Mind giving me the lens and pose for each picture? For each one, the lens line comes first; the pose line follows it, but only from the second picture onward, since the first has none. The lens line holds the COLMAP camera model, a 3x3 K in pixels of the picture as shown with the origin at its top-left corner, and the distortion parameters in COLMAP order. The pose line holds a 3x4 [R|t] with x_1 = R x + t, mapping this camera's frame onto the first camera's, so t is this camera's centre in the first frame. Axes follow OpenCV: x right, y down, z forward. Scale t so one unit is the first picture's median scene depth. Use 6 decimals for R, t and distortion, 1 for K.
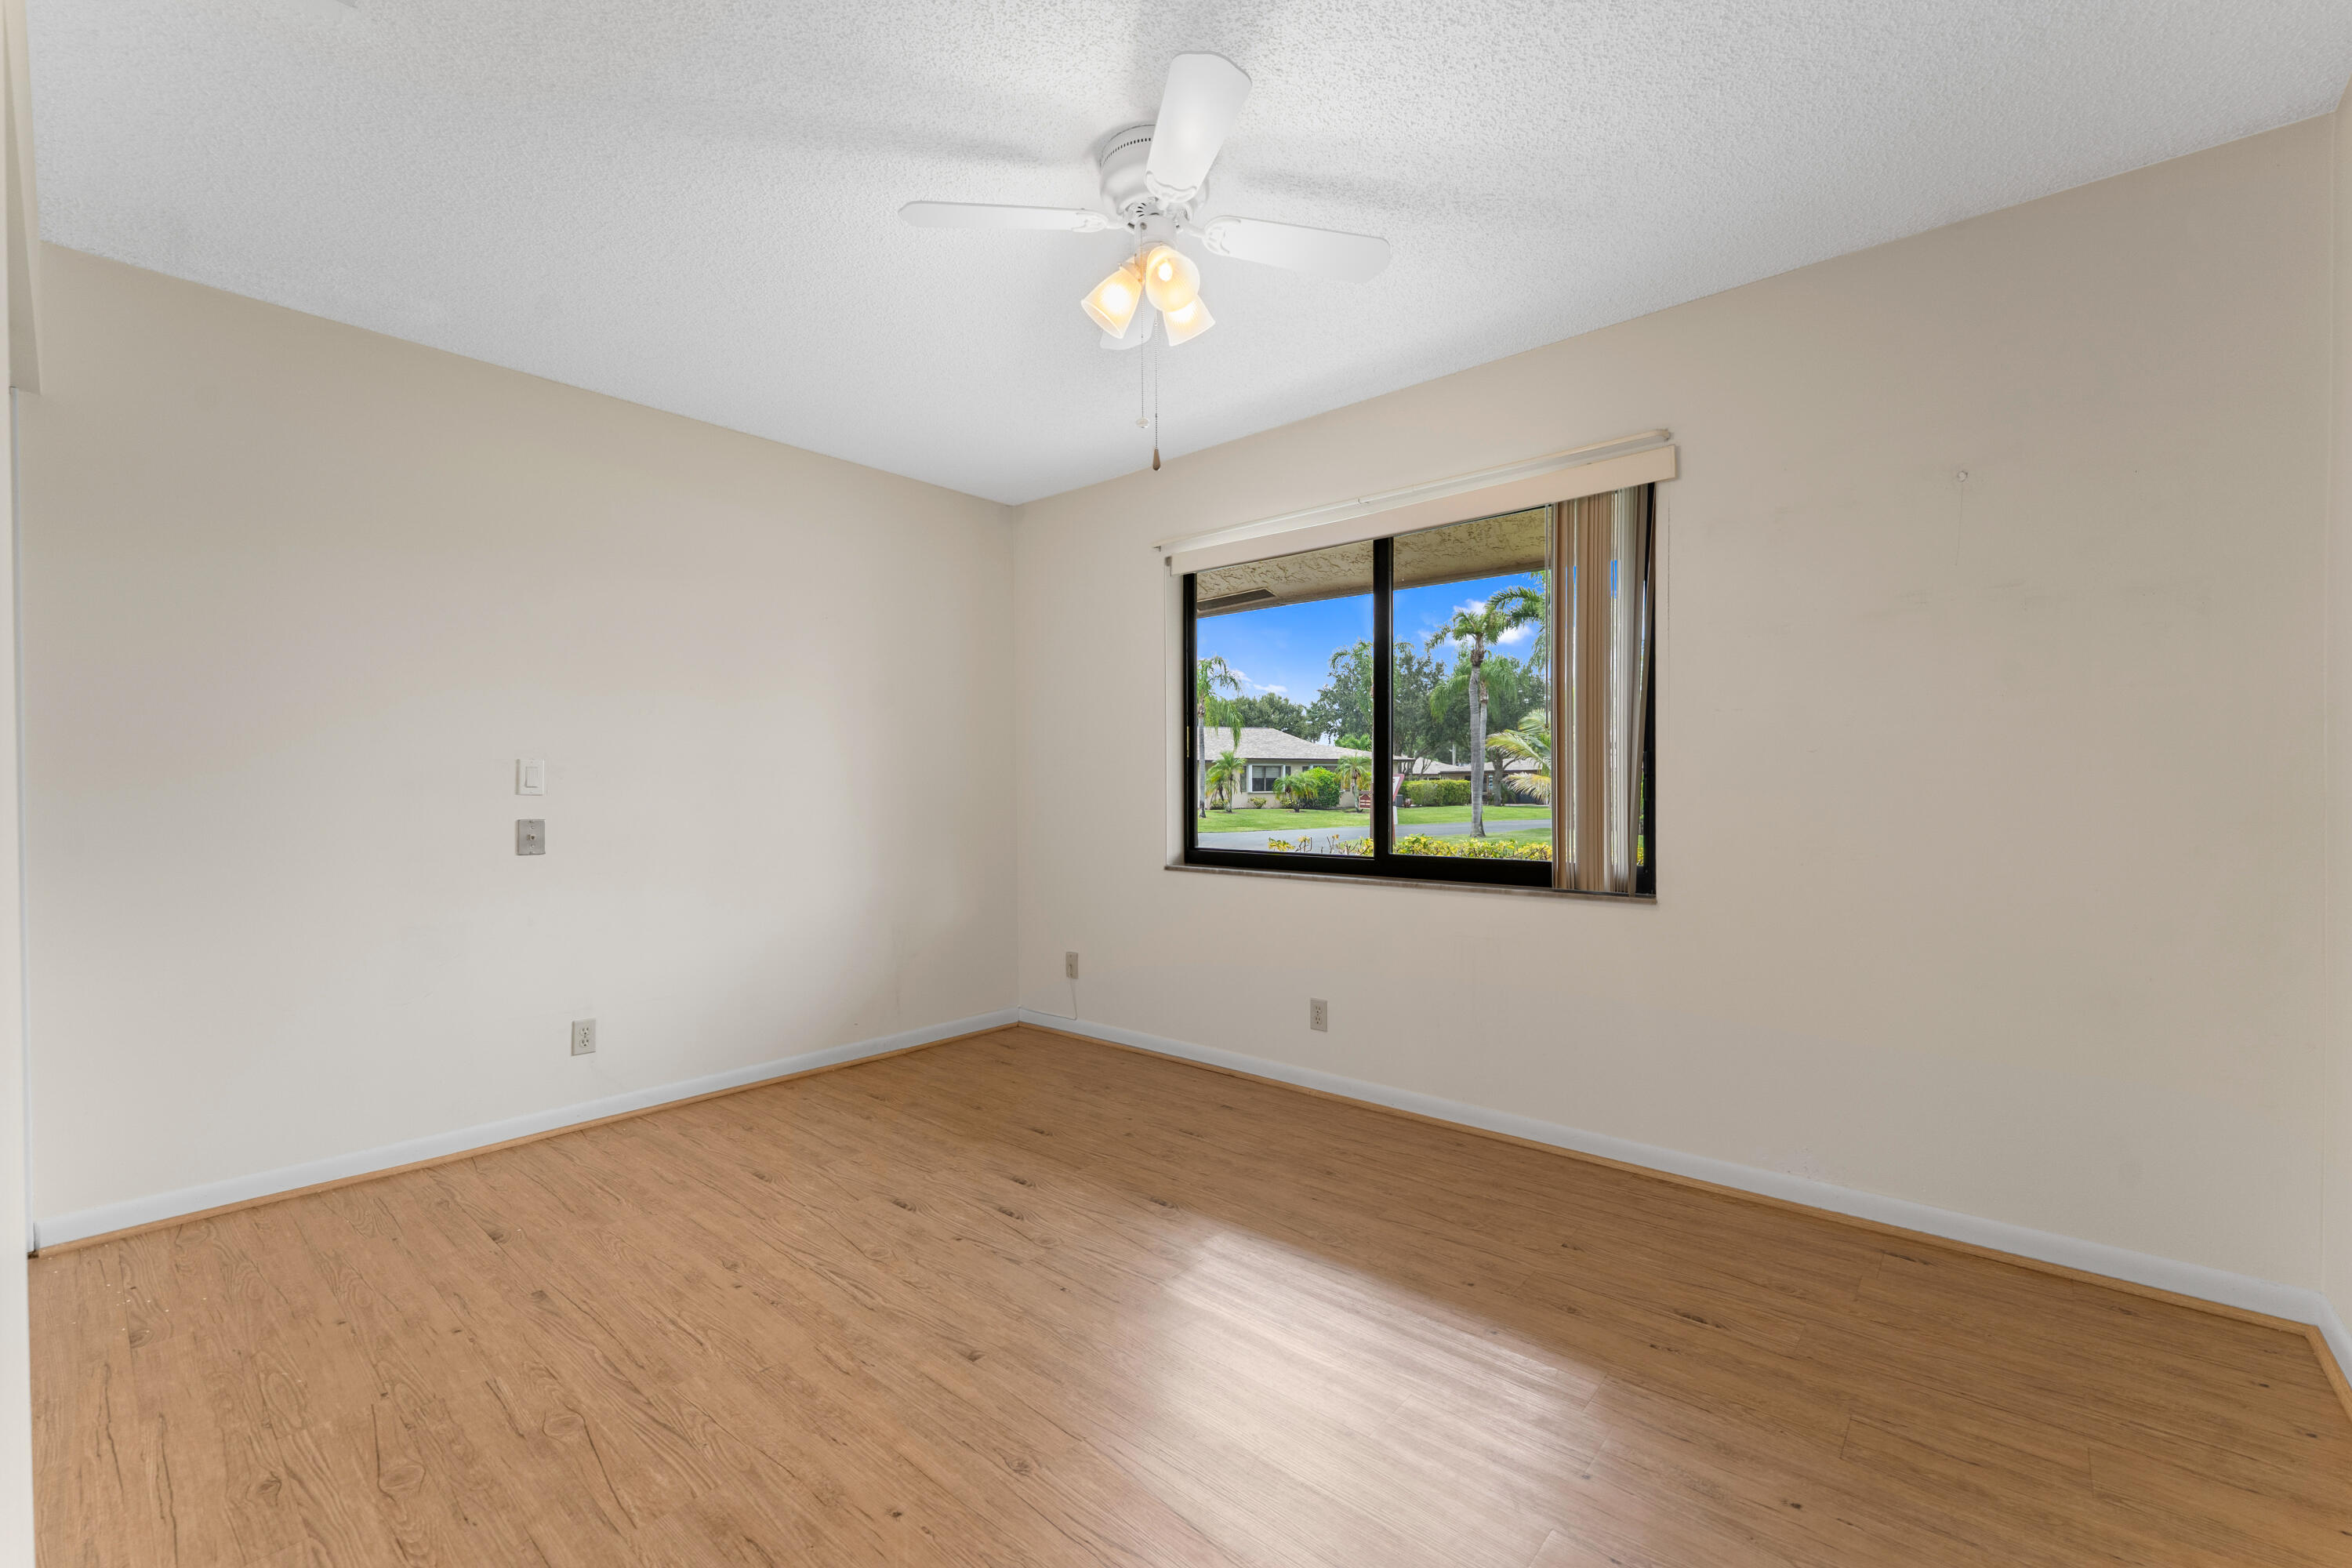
lens RADIAL K [[941.8, 0, 1147.4], [0, 941.8, 776.7], [0, 0, 1]] dist [-0.002653, -0.000051]
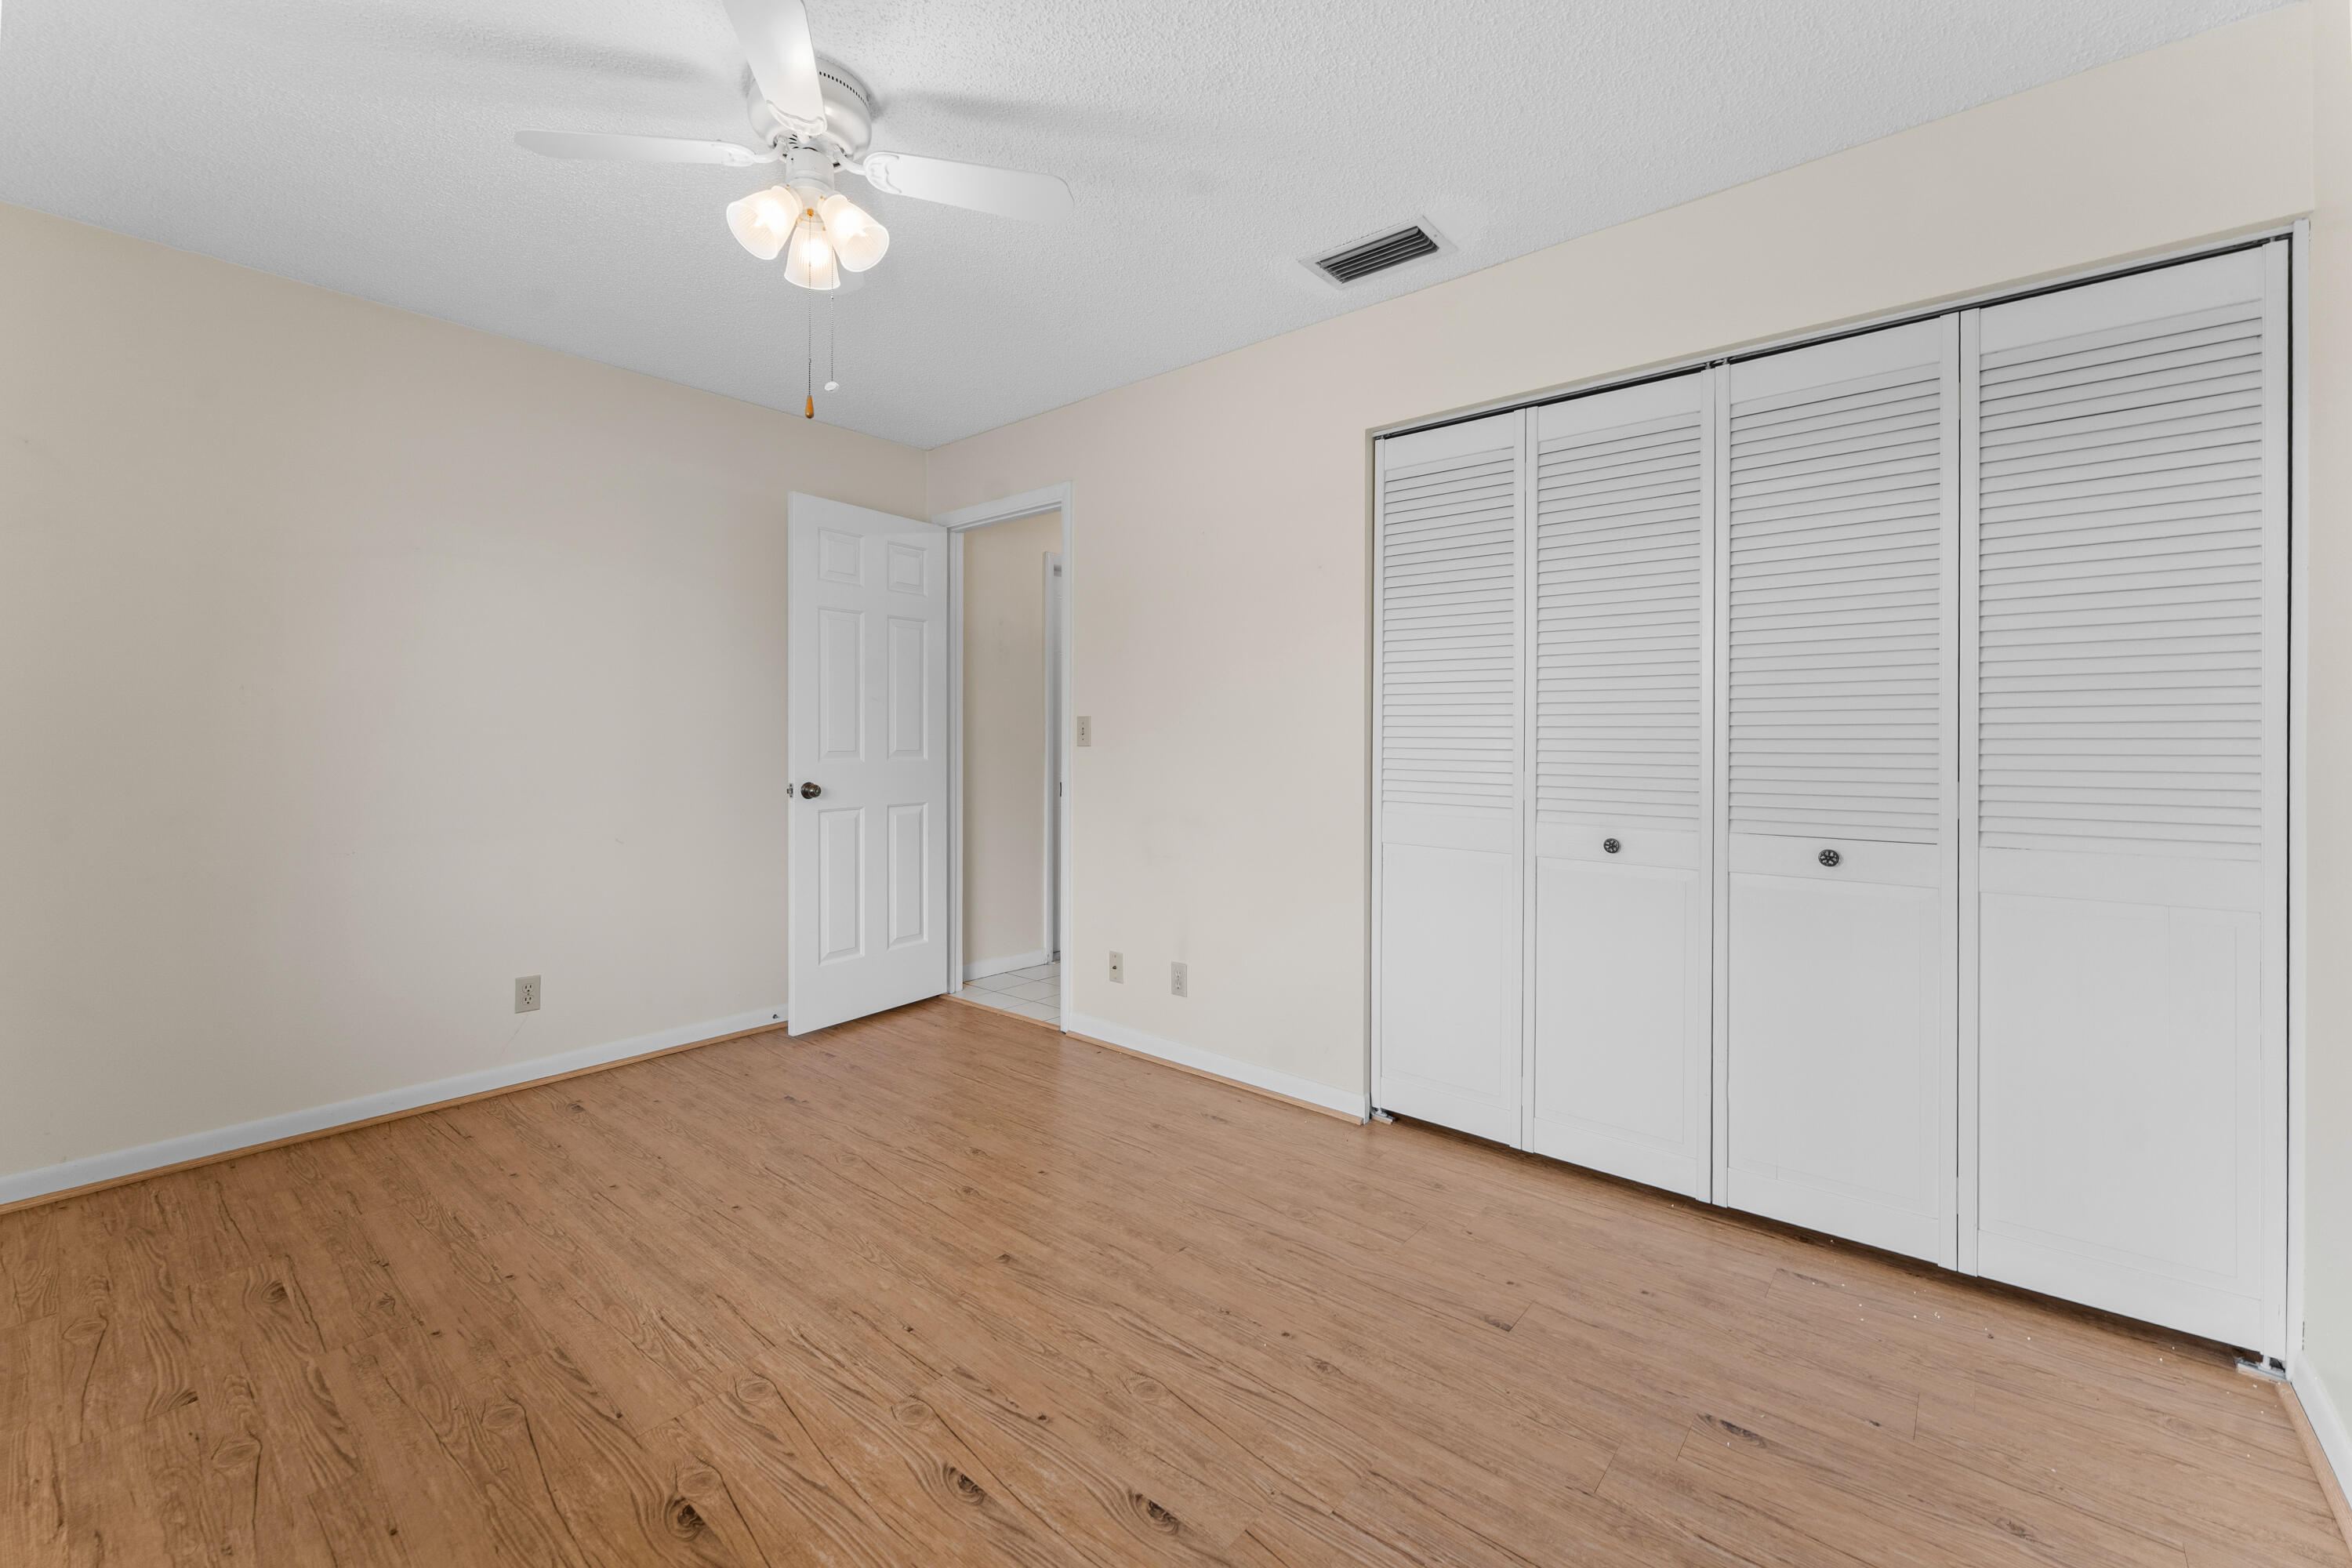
lens RADIAL K [[941.8, 0, 1147.4], [0, 941.8, 776.7], [0, 0, 1]] dist [-0.002653, -0.000051]
pose [[-0.999833, 0.001479, -0.018227, -0.310588], [0.000944, 0.999570, 0.029302, 0.004270], [0.018262, 0.029280, -0.999404, 1.959564]]
